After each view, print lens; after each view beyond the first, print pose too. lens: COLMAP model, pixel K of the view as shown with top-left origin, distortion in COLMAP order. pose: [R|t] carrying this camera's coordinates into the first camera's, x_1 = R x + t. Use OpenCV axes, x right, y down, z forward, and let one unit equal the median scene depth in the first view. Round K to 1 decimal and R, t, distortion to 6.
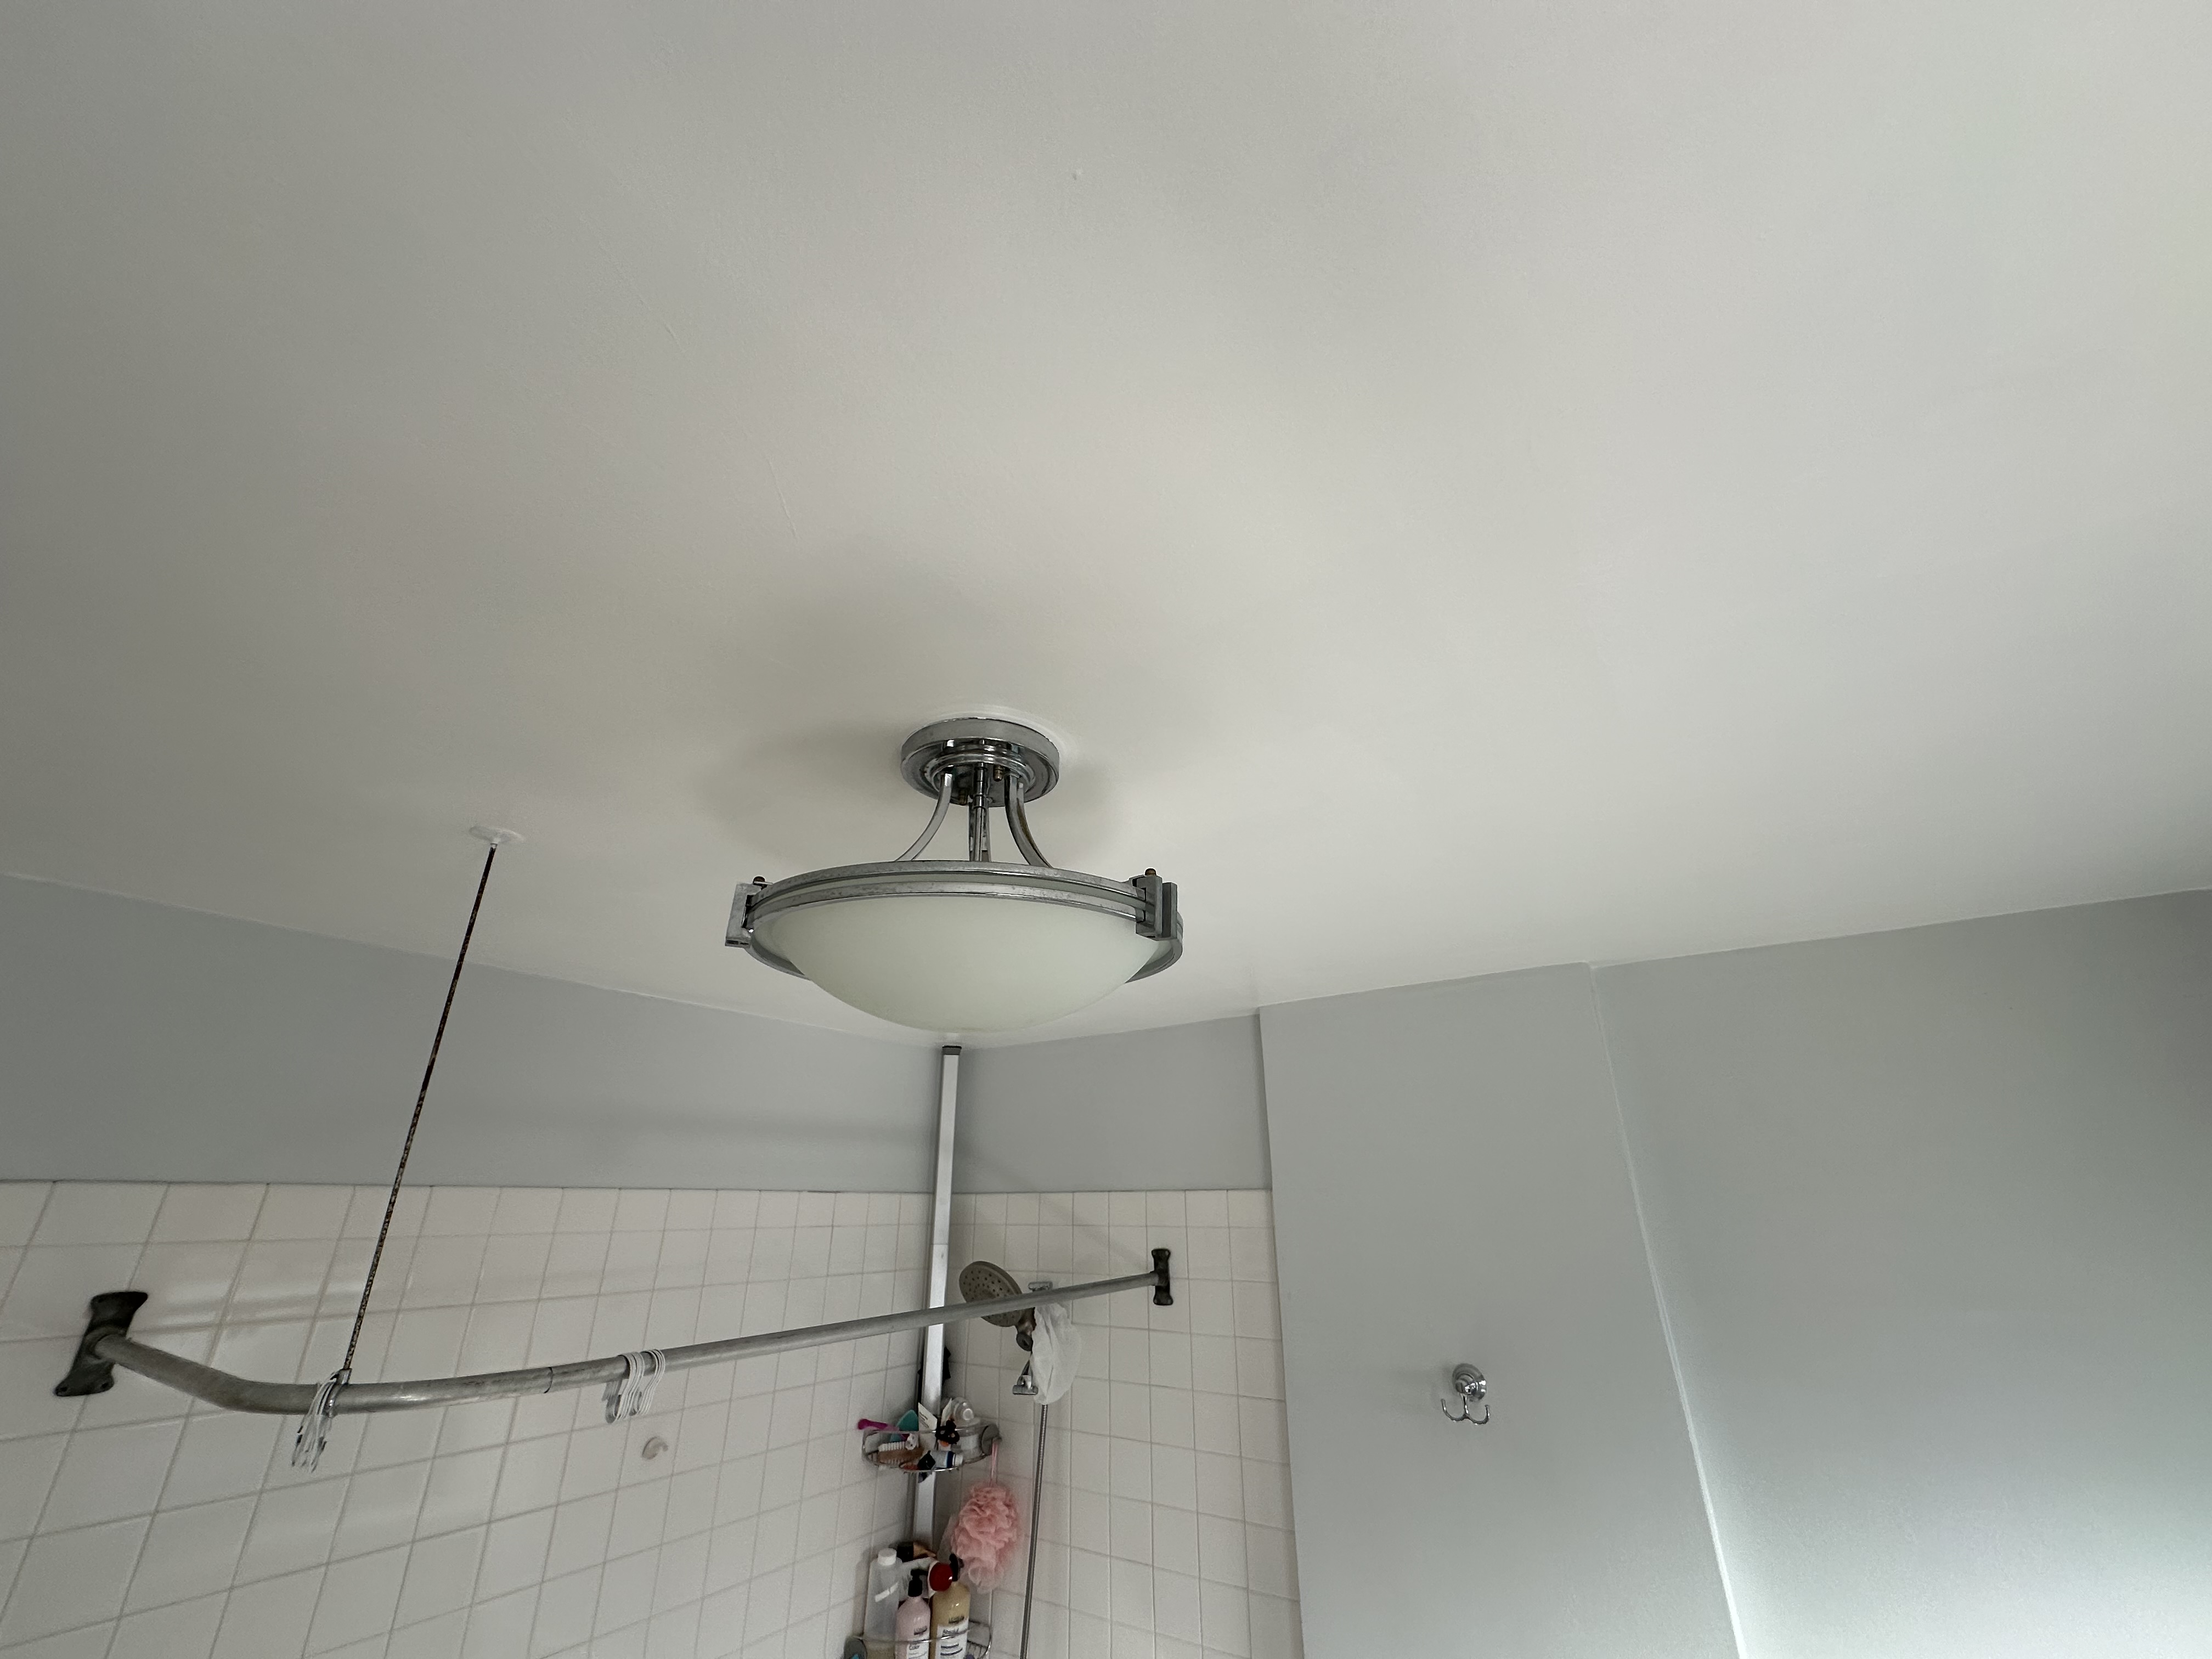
lens RADIAL K [[883.3, 0, 1103.8], [0, 883.3, 830.8], [0, 0, 1]] dist [-0.001353, -0.000196]
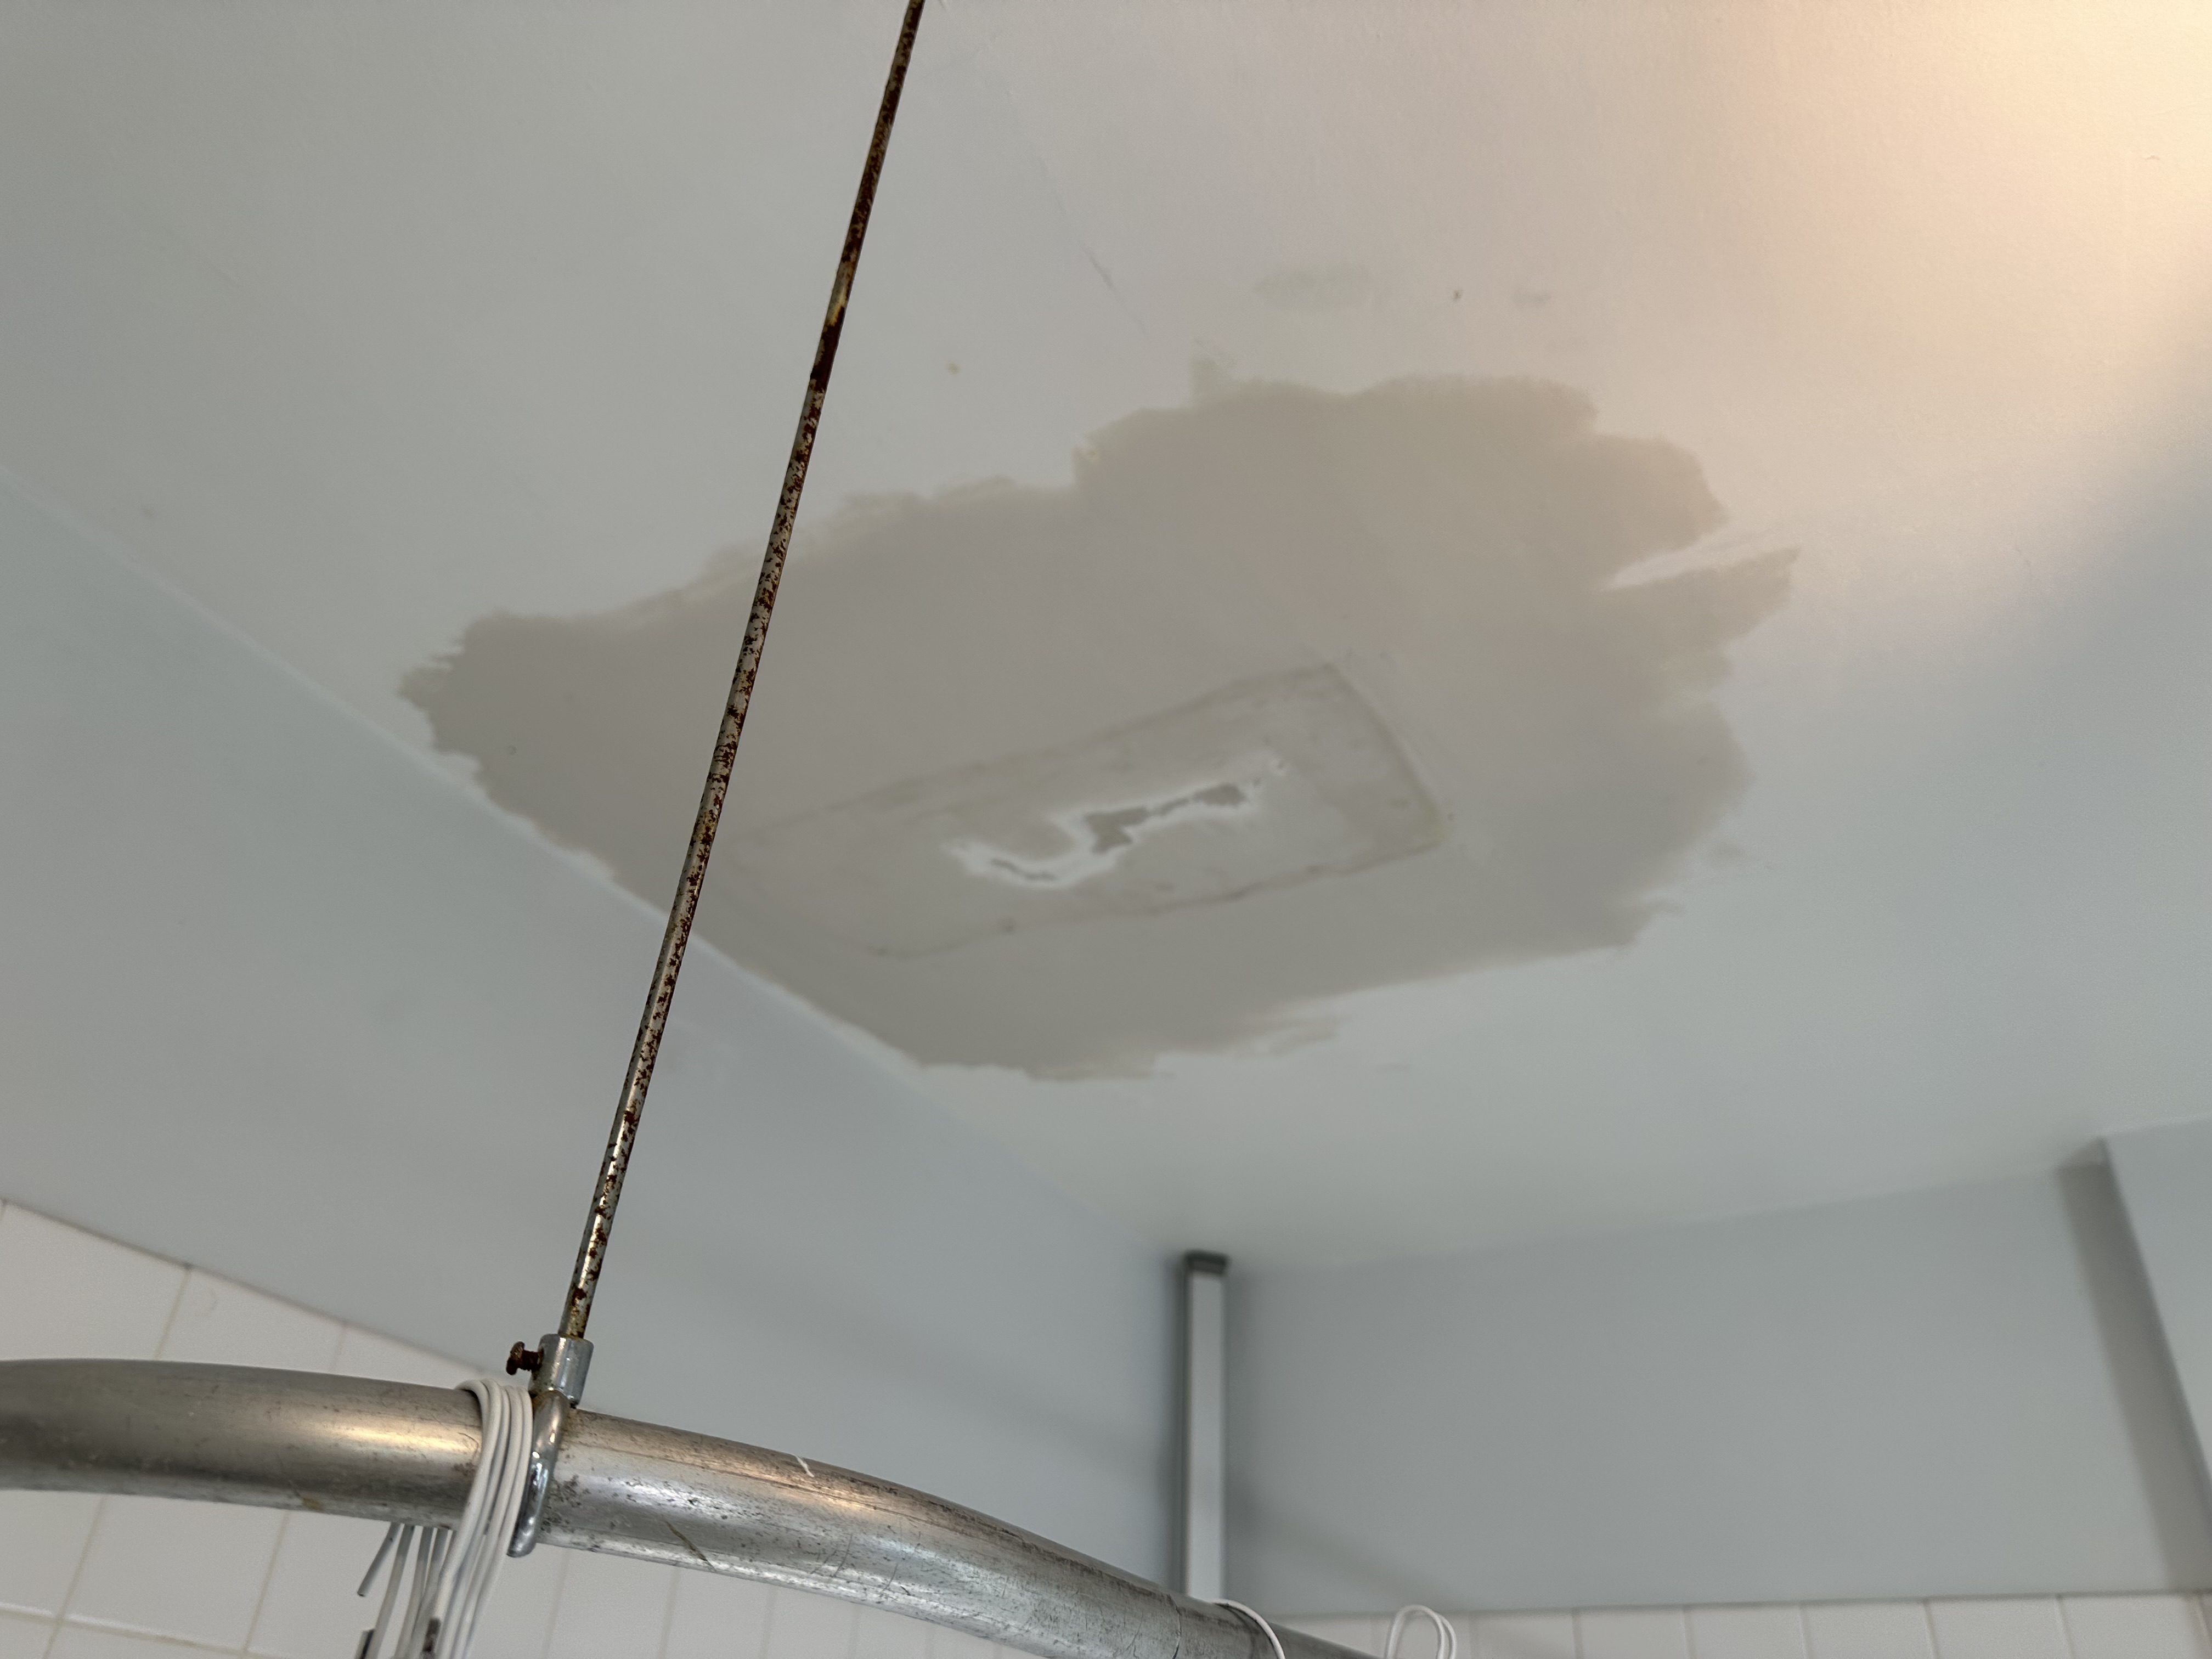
lens RADIAL K [[1591.5, 0, 1116.9], [0, 1591.5, 837.6], [0, 0, 1]] dist [0.008174, 0.018347]
pose [[0.994707, 0.091554, 0.046641, -0.307484], [-0.081102, 0.978294, -0.190691, 0.225323], [-0.063087, 0.185899, 0.980541, 0.246984]]
